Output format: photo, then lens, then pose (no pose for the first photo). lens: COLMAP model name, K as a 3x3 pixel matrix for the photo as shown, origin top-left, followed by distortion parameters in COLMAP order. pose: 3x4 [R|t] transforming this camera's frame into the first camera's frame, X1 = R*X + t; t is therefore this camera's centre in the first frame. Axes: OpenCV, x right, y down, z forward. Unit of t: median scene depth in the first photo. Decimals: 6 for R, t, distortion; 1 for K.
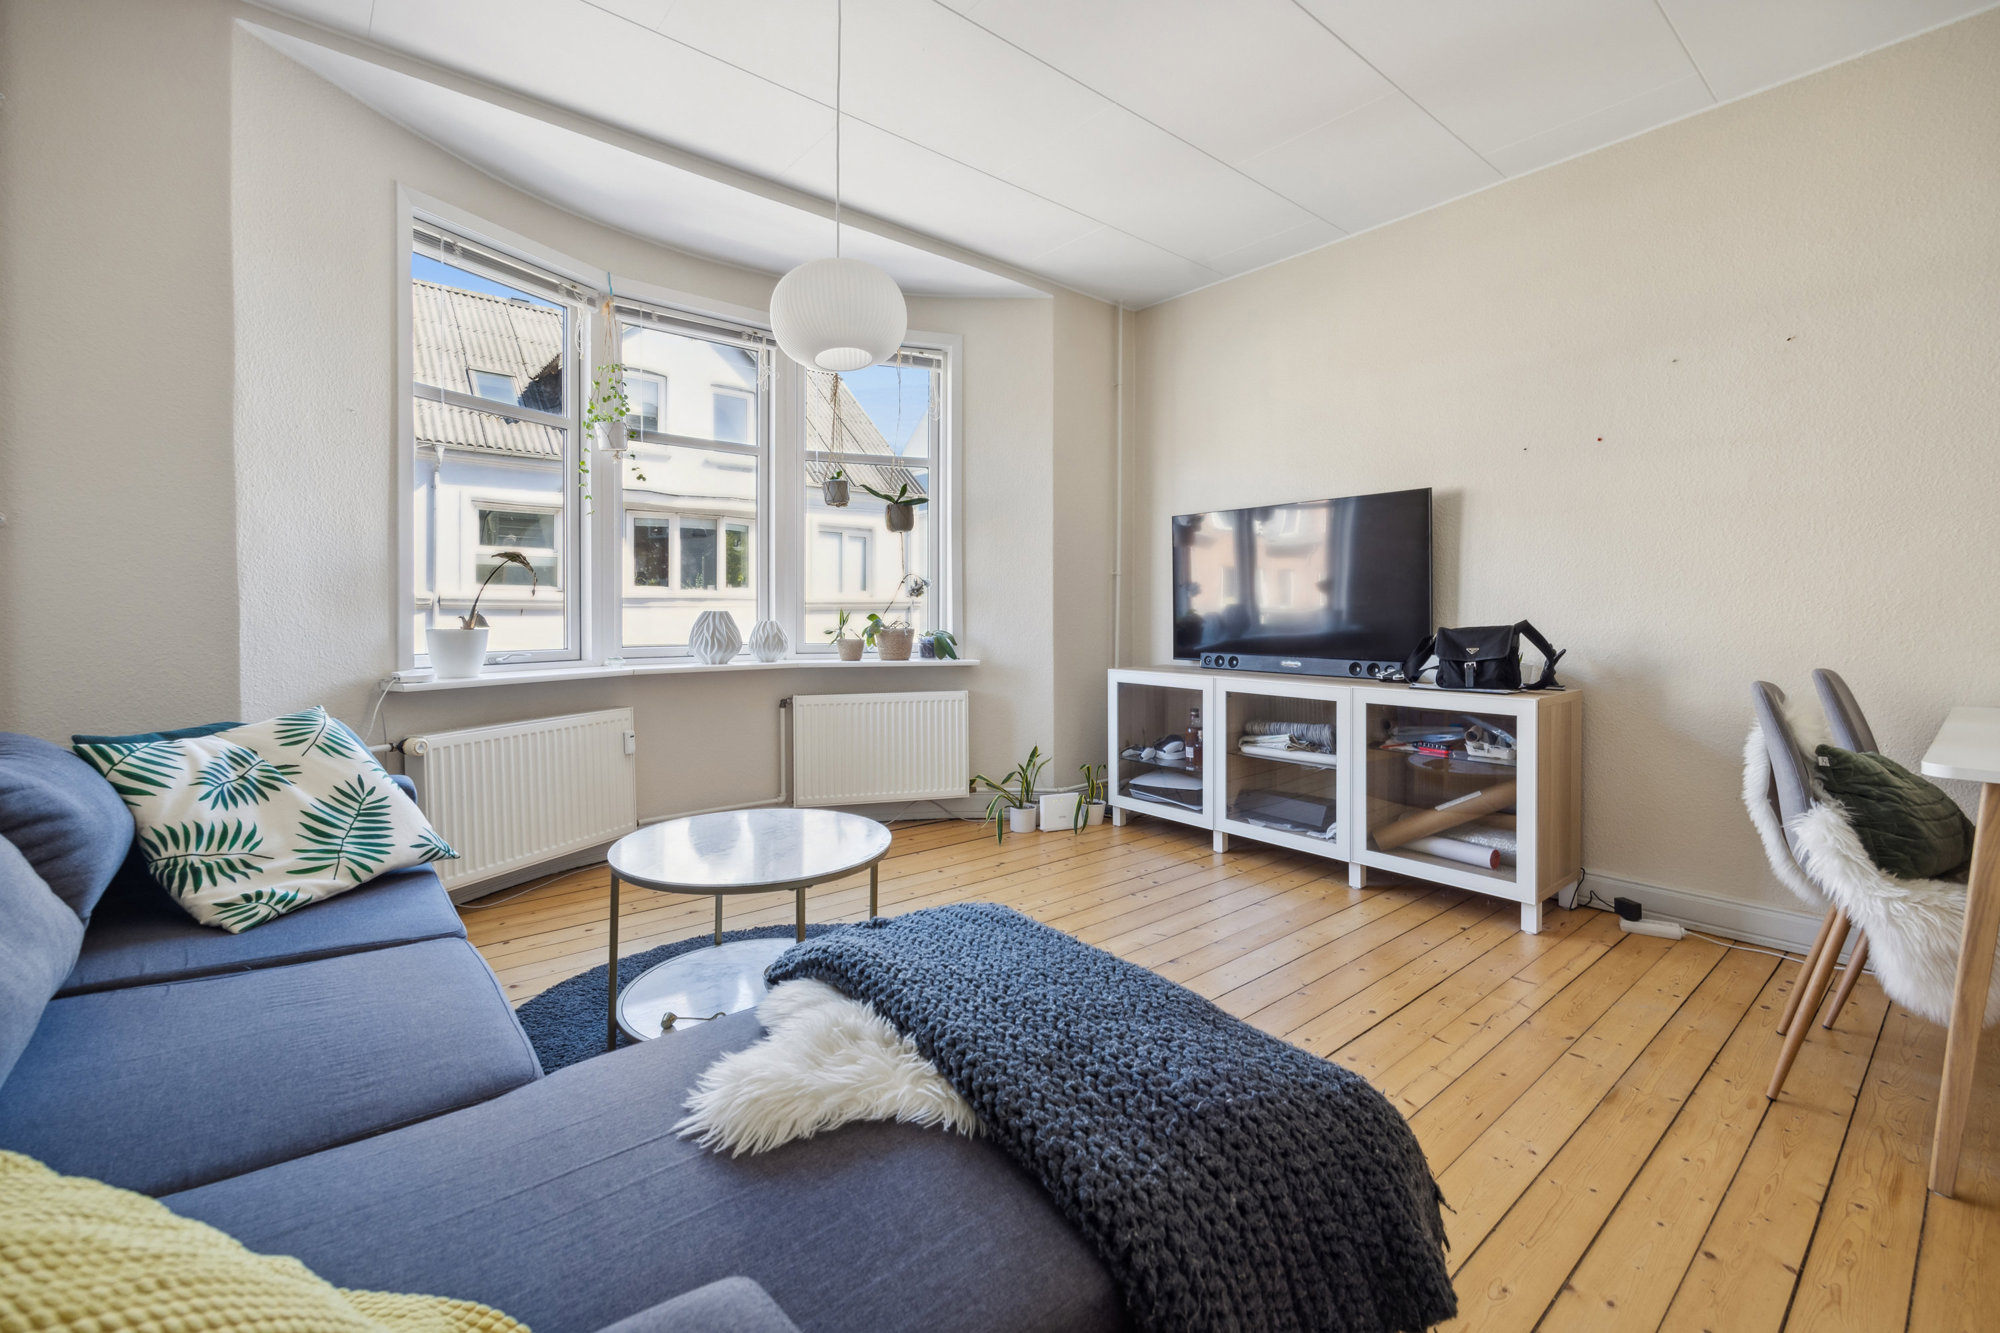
lens RADIAL K [[851.2, 0, 1012.8], [0, 851.2, 602.0], [0, 0, 1]] dist [0.001592, 0.001385]
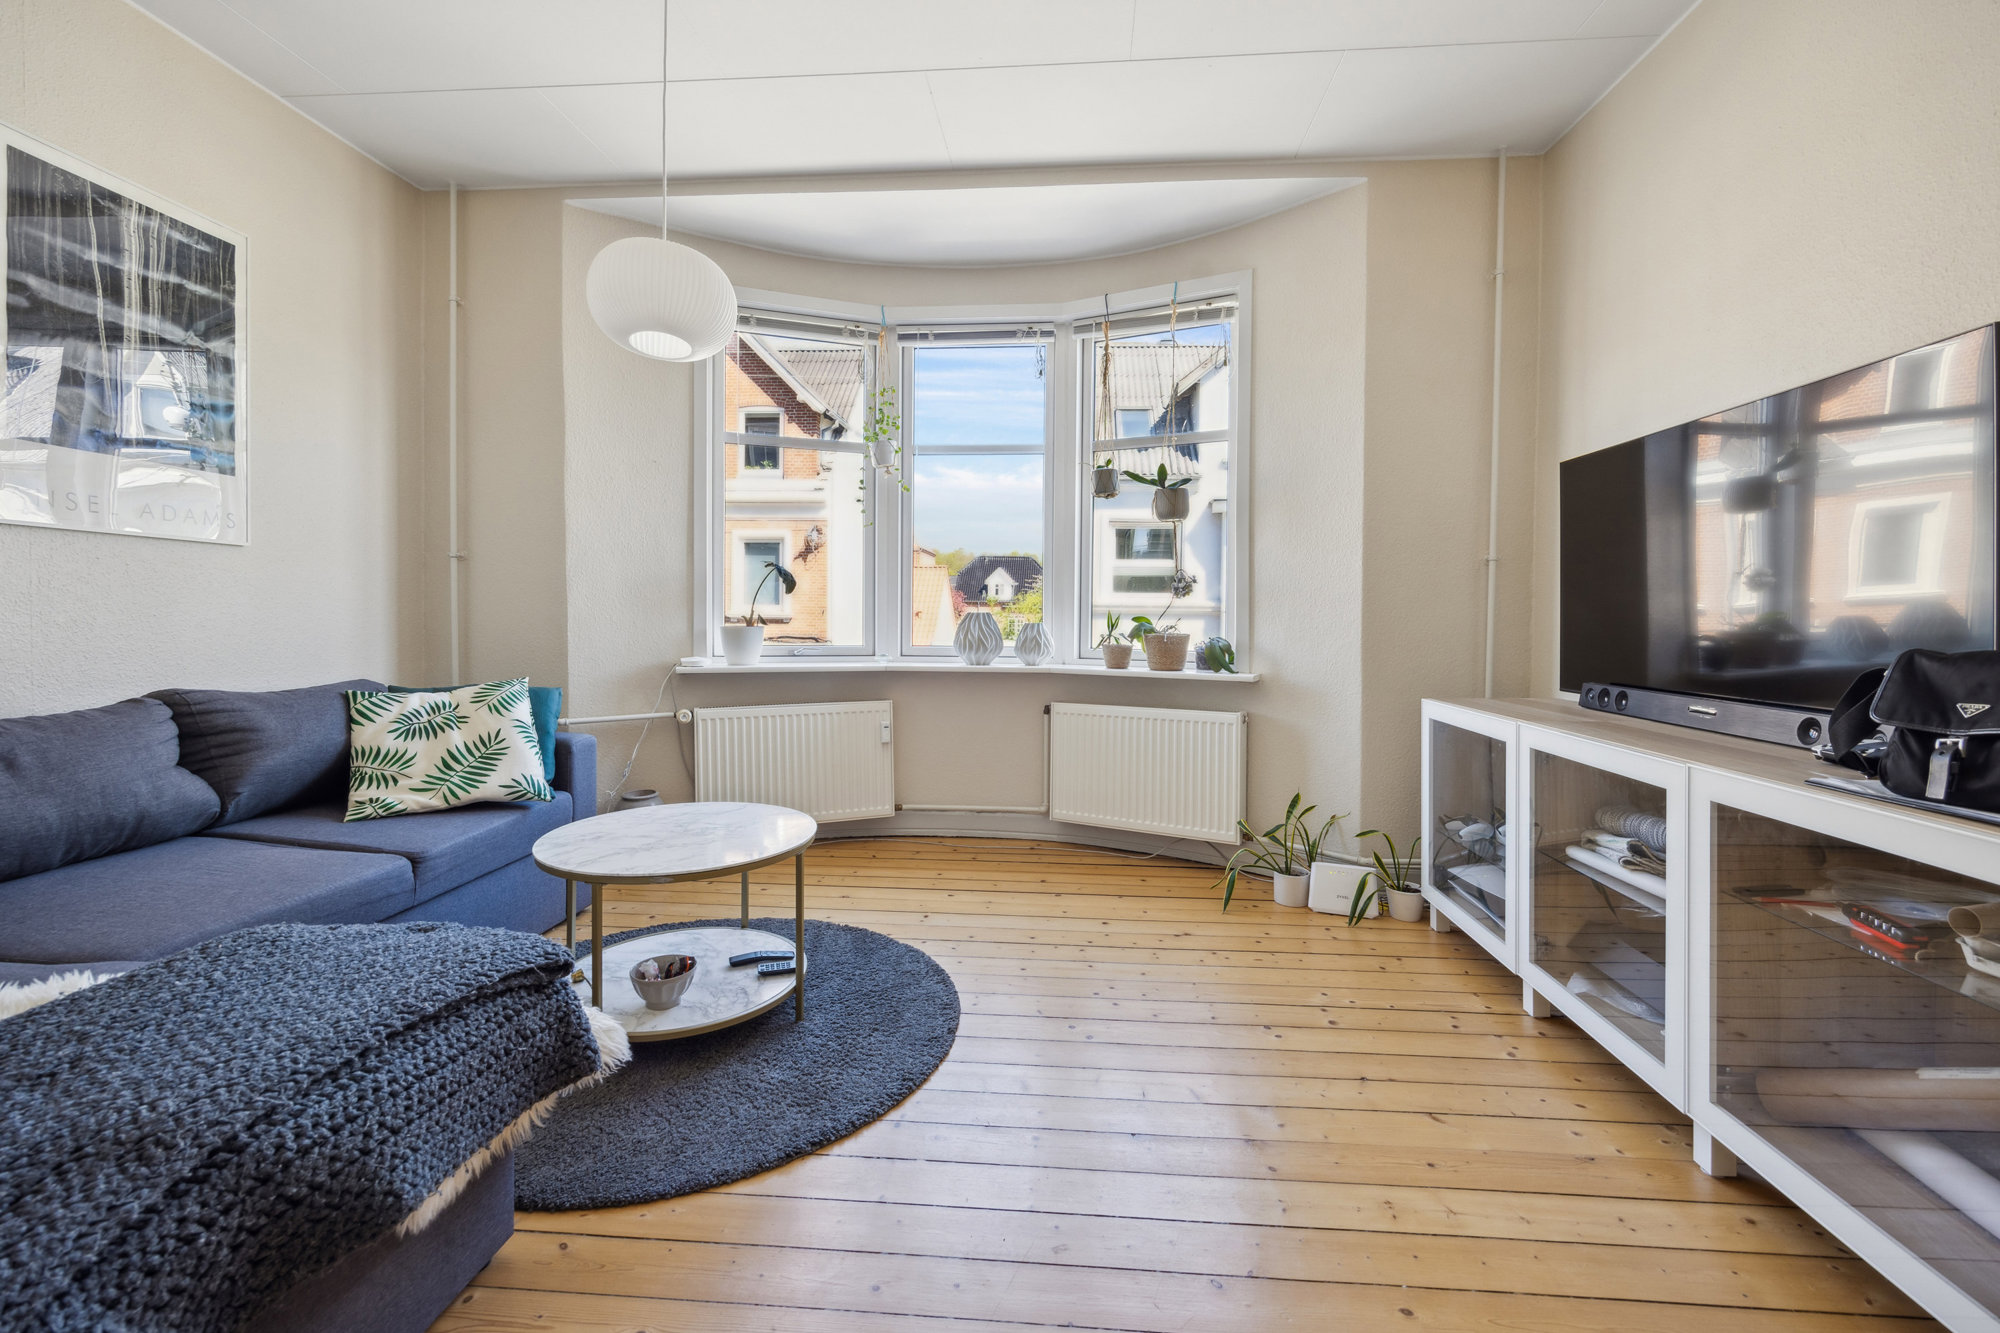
lens RADIAL K [[851.2, 0, 1021.4], [0, 851.2, 616.4], [0, 0, 1]] dist [0.001592, 0.001385]
pose [[0.707428, 0.003571, -0.706777, 0.391113], [0.002826, 0.999965, 0.007882, 0.006761], [0.706780, -0.007574, 0.707393, 0.307882]]
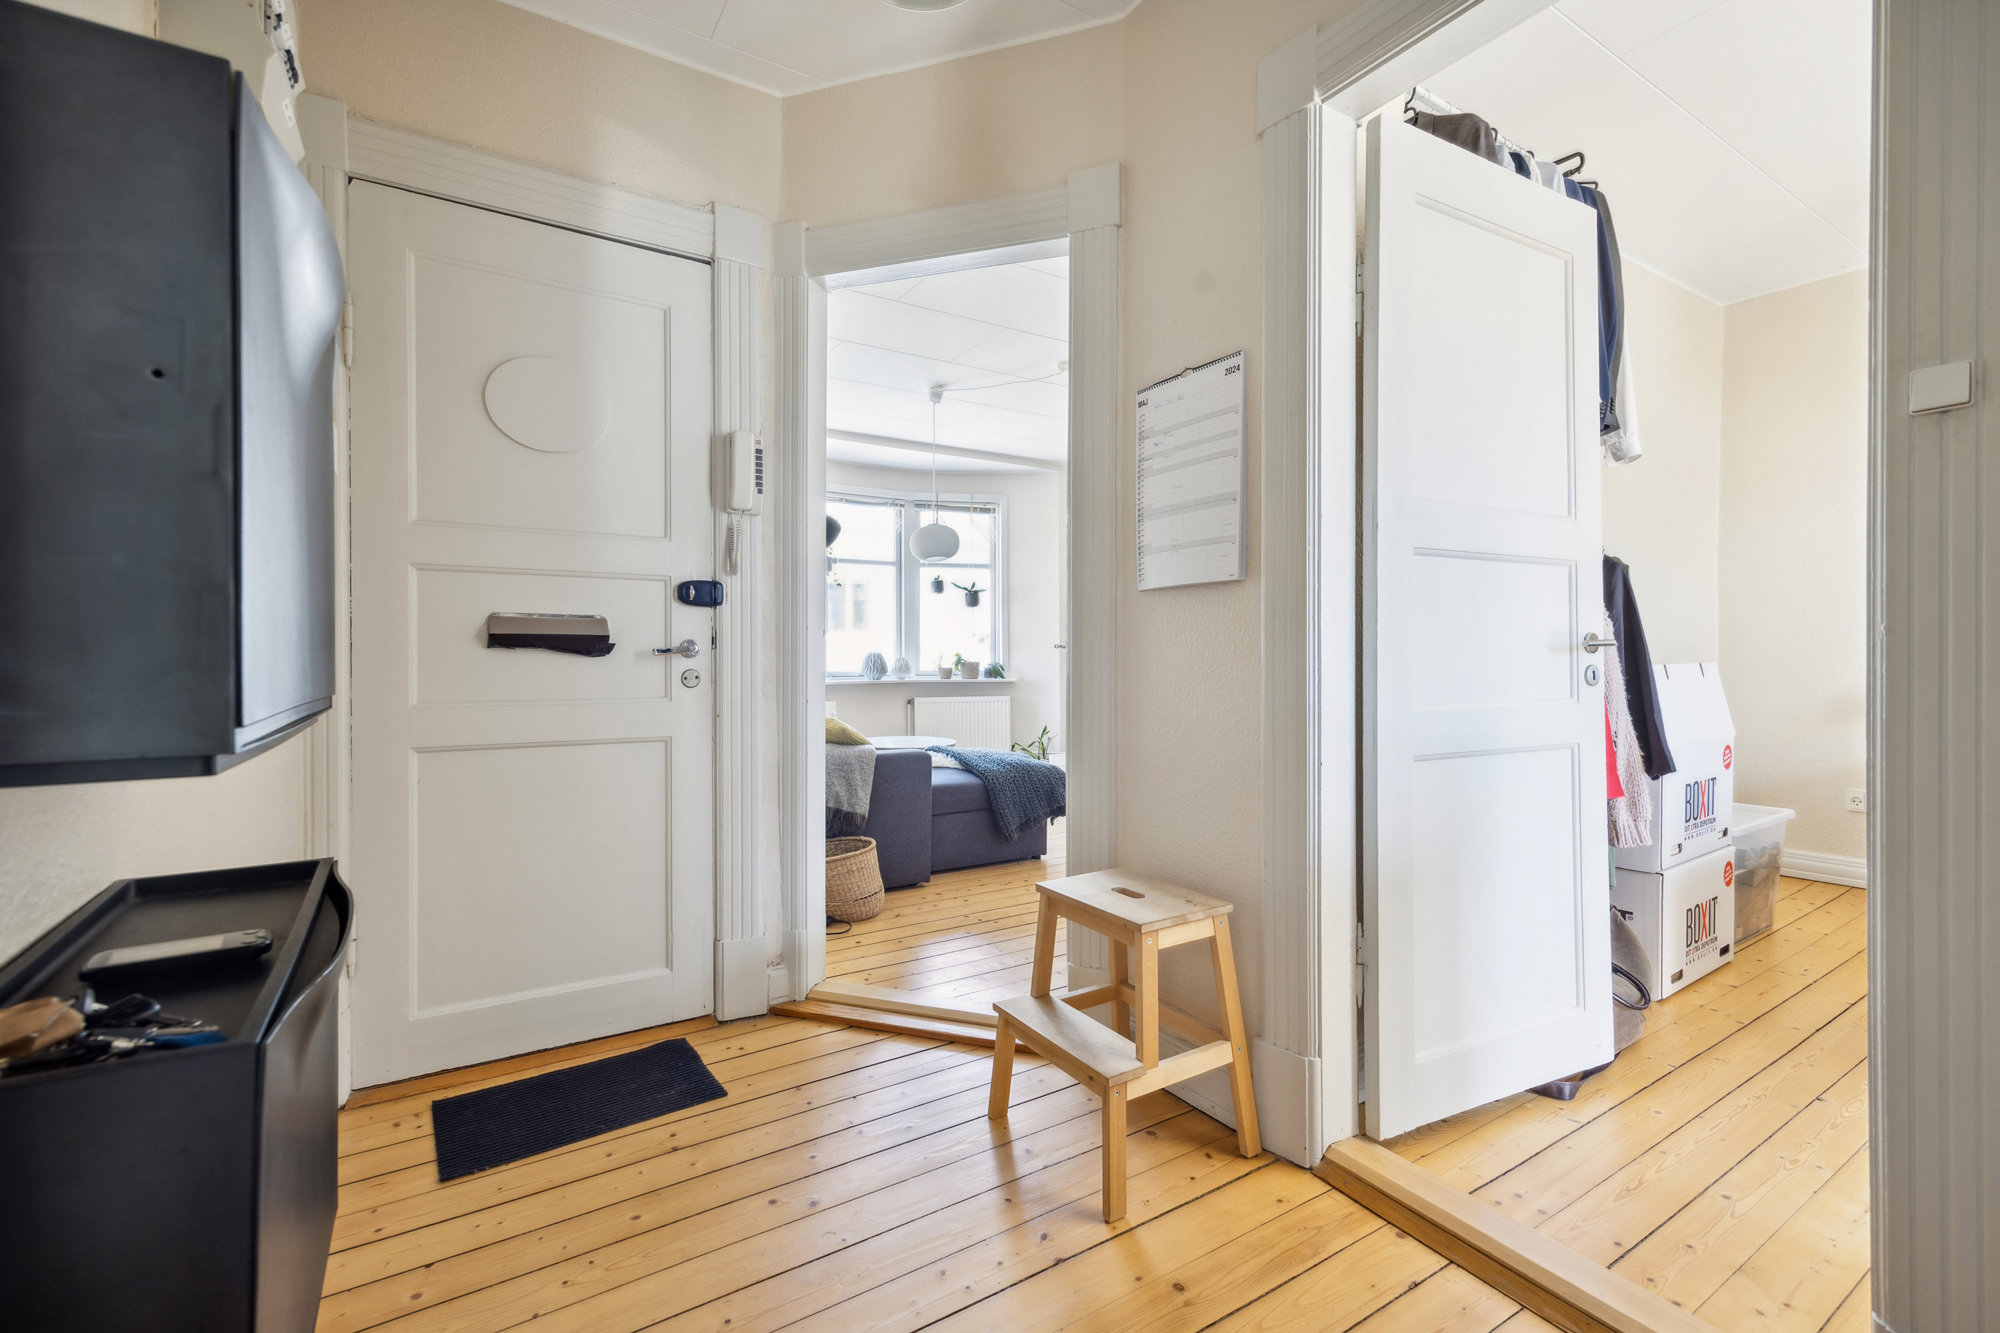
lens RADIAL K [[851.2, 0, 1005.3], [0, 851.2, 661.2], [0, 0, 1]] dist [0.001592, 0.001385]
pose [[0.985610, -0.002434, -0.169015, 0.254796], [0.005649, 0.999812, 0.018546, -0.002326], [0.168938, -0.019234, 0.985439, -0.808131]]
